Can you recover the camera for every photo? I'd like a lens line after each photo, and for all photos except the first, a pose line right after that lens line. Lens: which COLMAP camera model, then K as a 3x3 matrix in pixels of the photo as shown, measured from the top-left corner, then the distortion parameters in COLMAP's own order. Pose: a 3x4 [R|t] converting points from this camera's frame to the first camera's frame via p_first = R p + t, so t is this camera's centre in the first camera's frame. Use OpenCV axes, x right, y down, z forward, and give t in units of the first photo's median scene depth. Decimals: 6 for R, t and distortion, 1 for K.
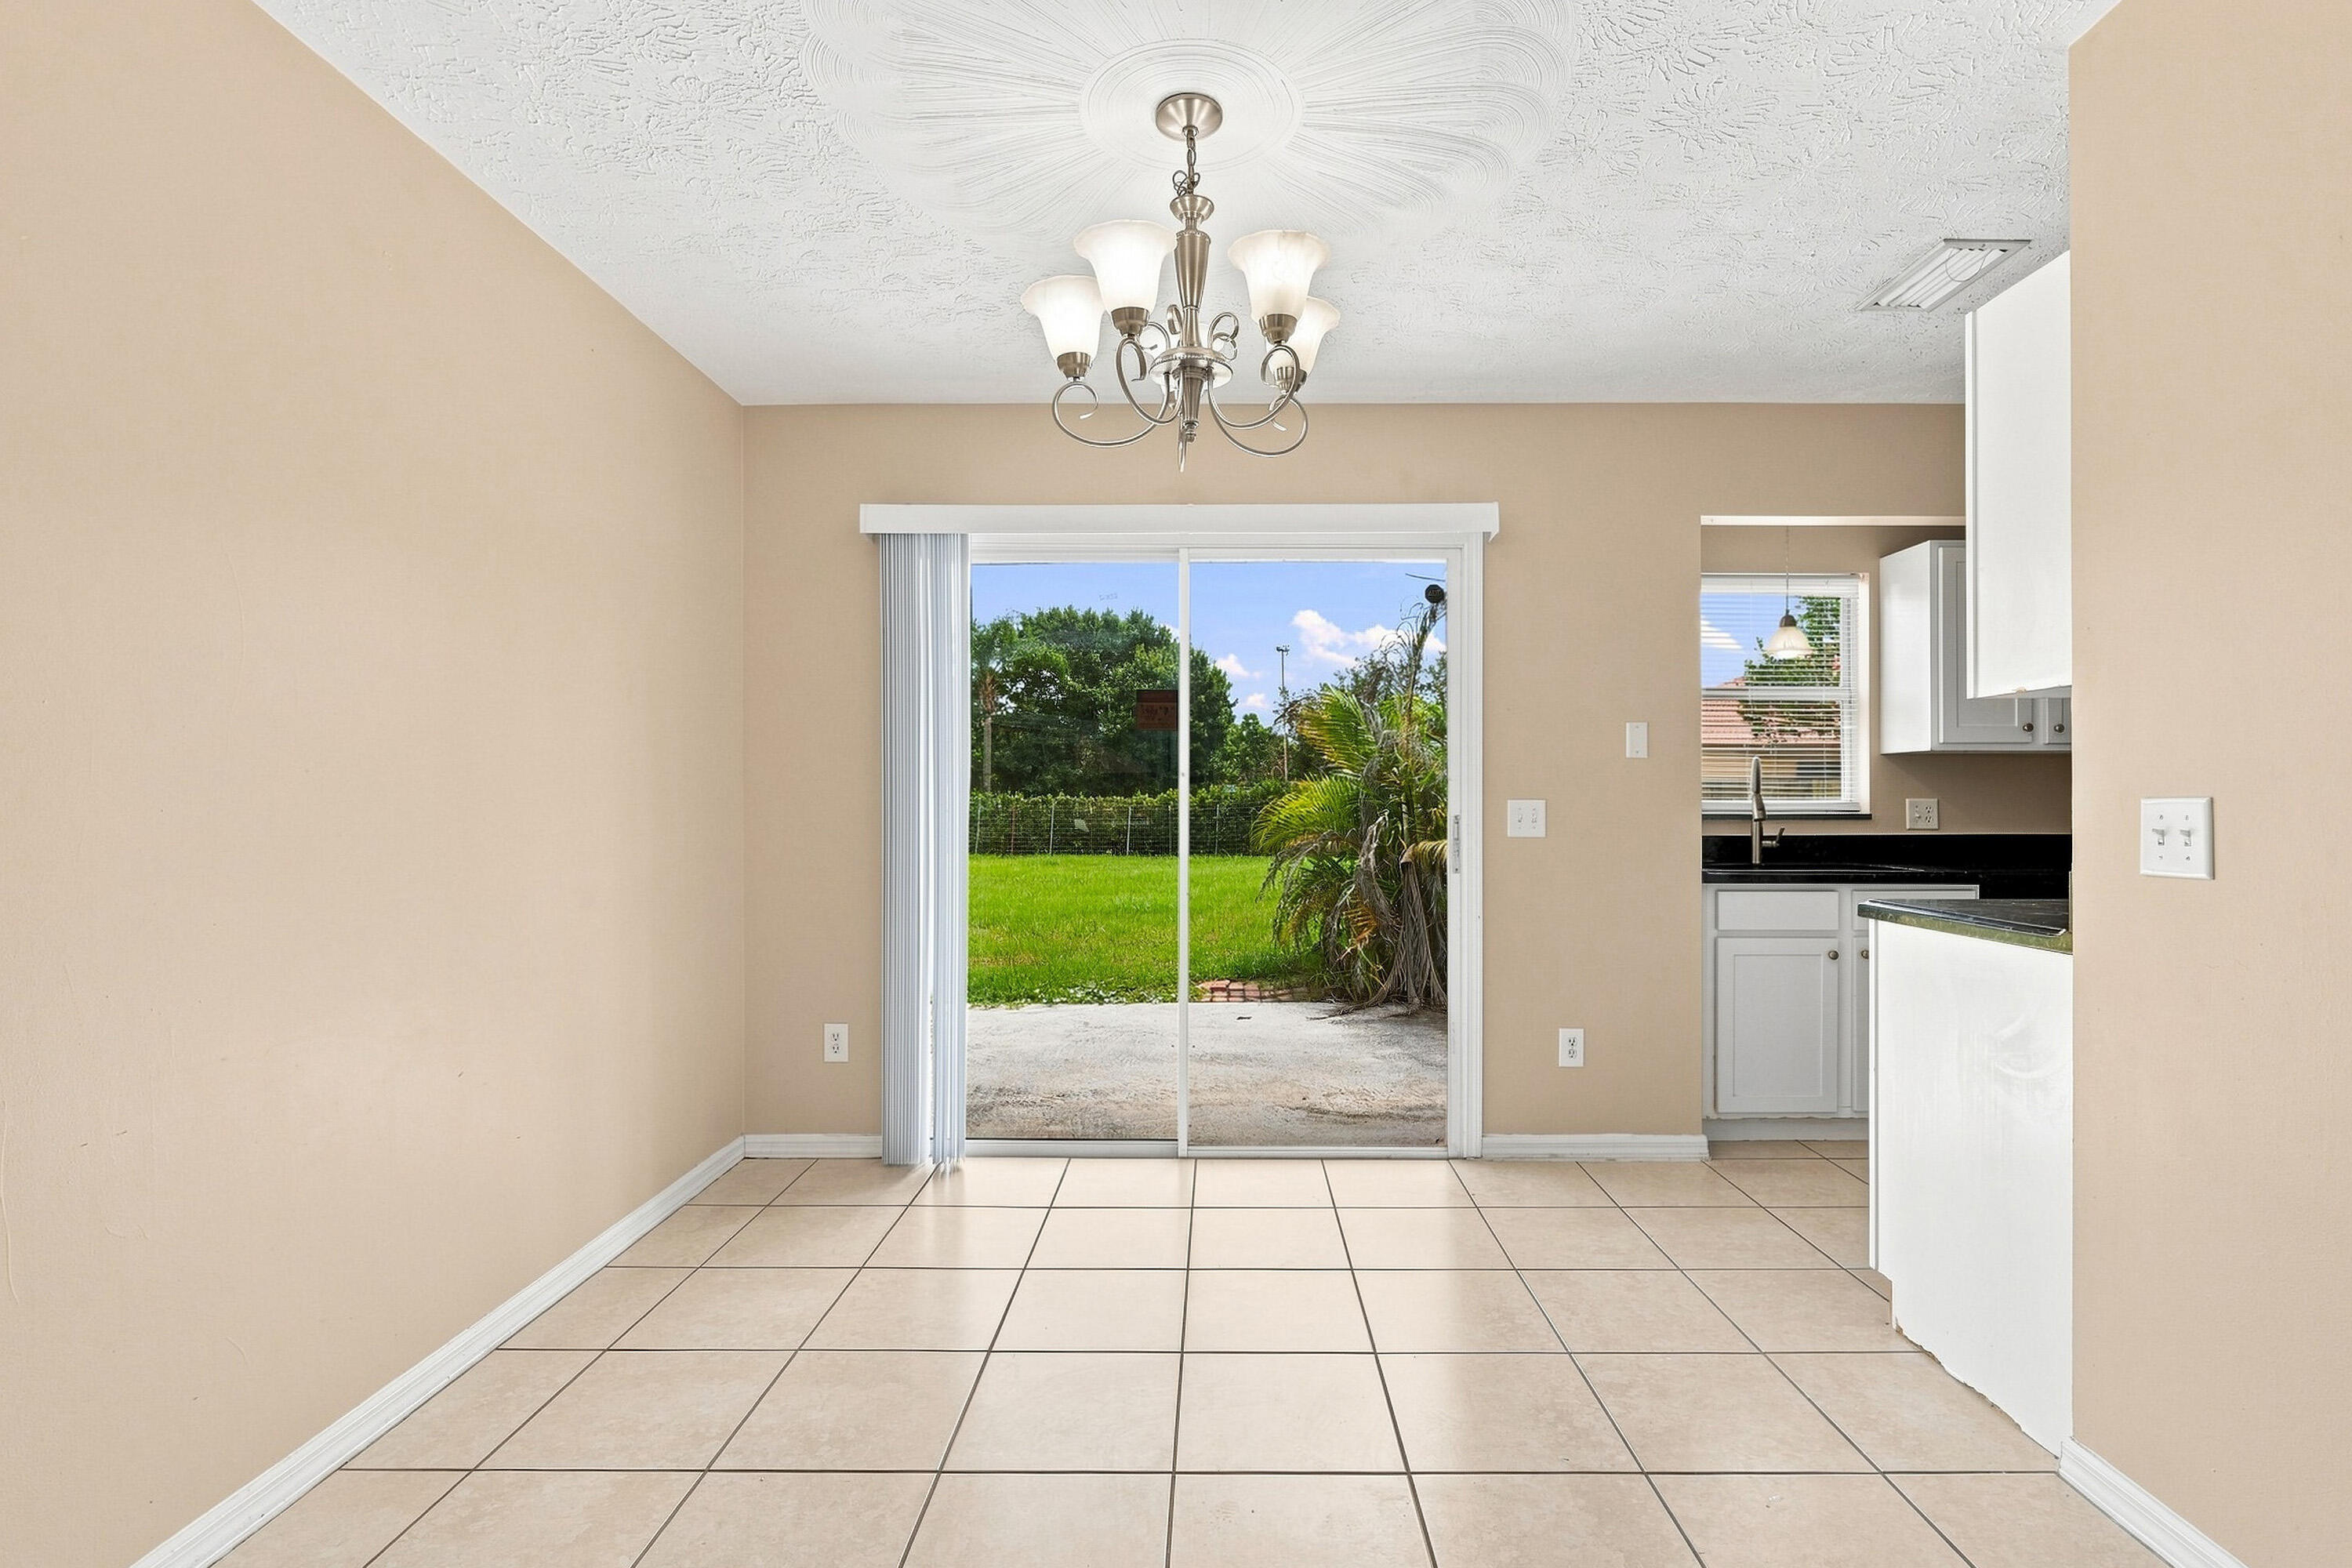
lens RADIAL K [[1070.1, 0, 1175.8], [0, 1070.1, 798.3], [0, 0, 1]] dist [0.000622, -0.000070]
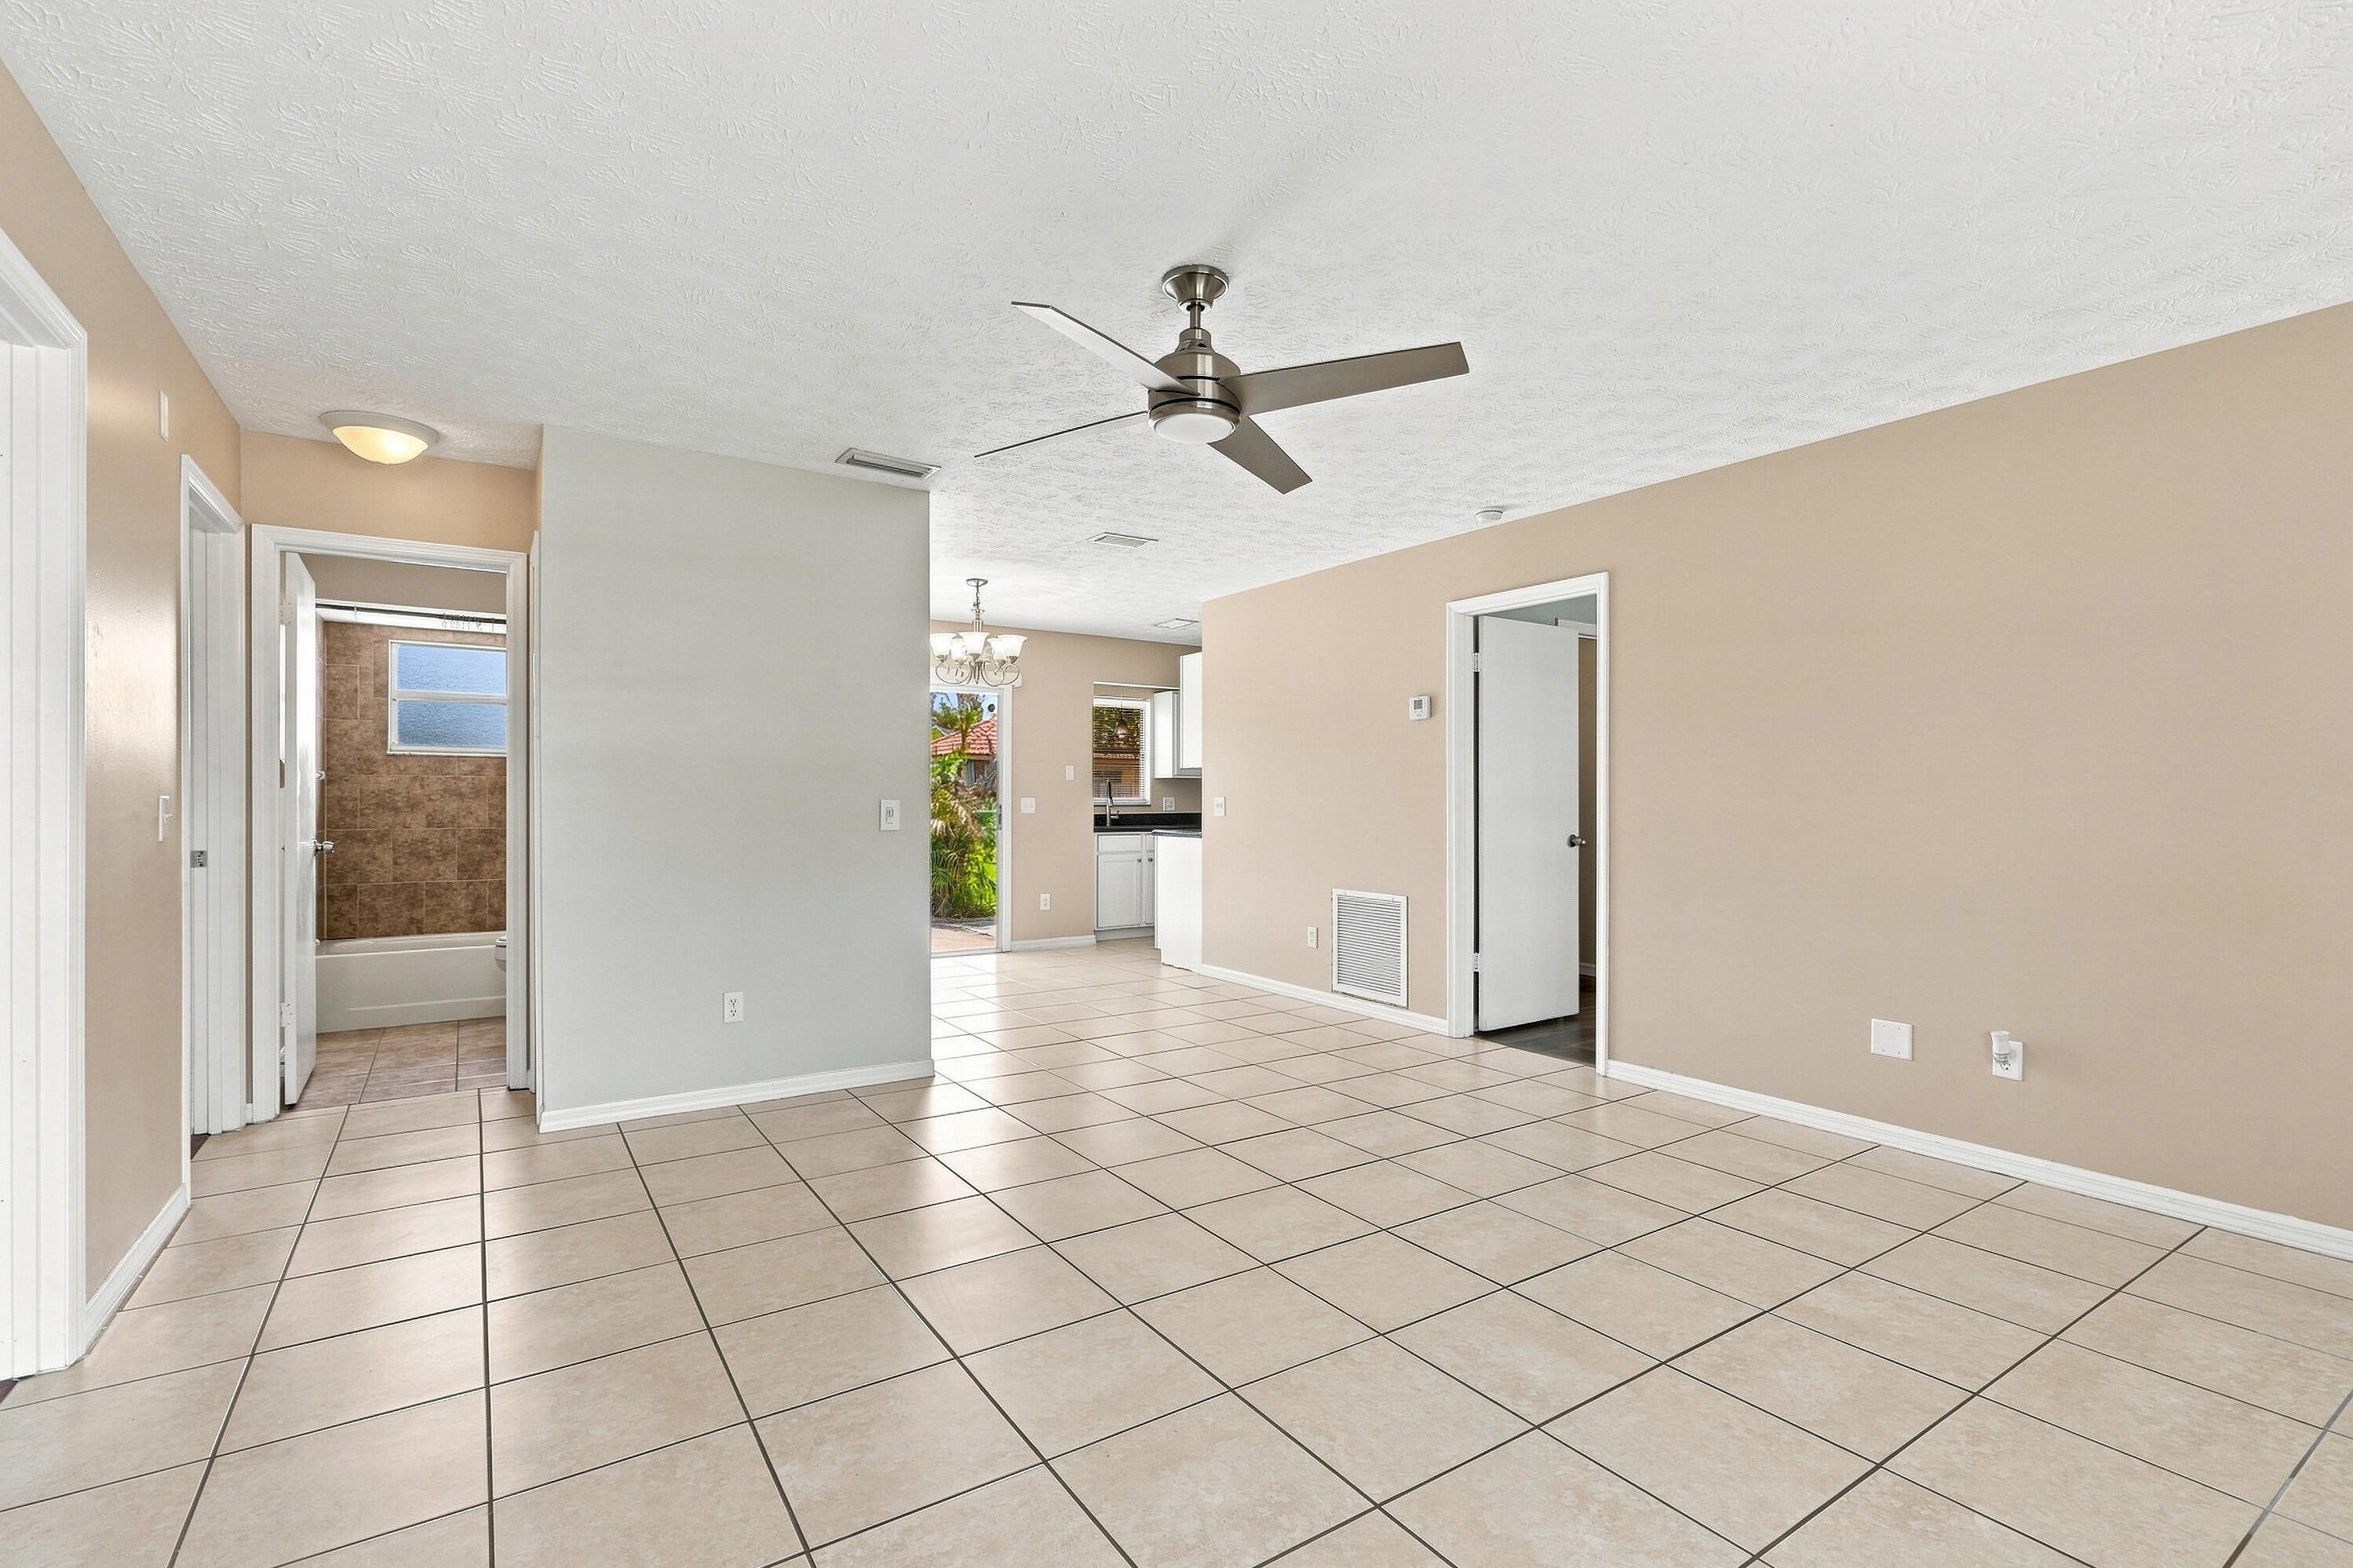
lens RADIAL K [[1070.5, 0, 1176.3], [0, 1070.5, 798.3], [0, 0, 1]] dist [0.000622, -0.000070]
pose [[0.818601, 0.001788, 0.574359, -0.727157], [-0.000938, 0.999998, -0.001777, 0.006325], [-0.574361, 0.000916, 0.818601, -1.062923]]
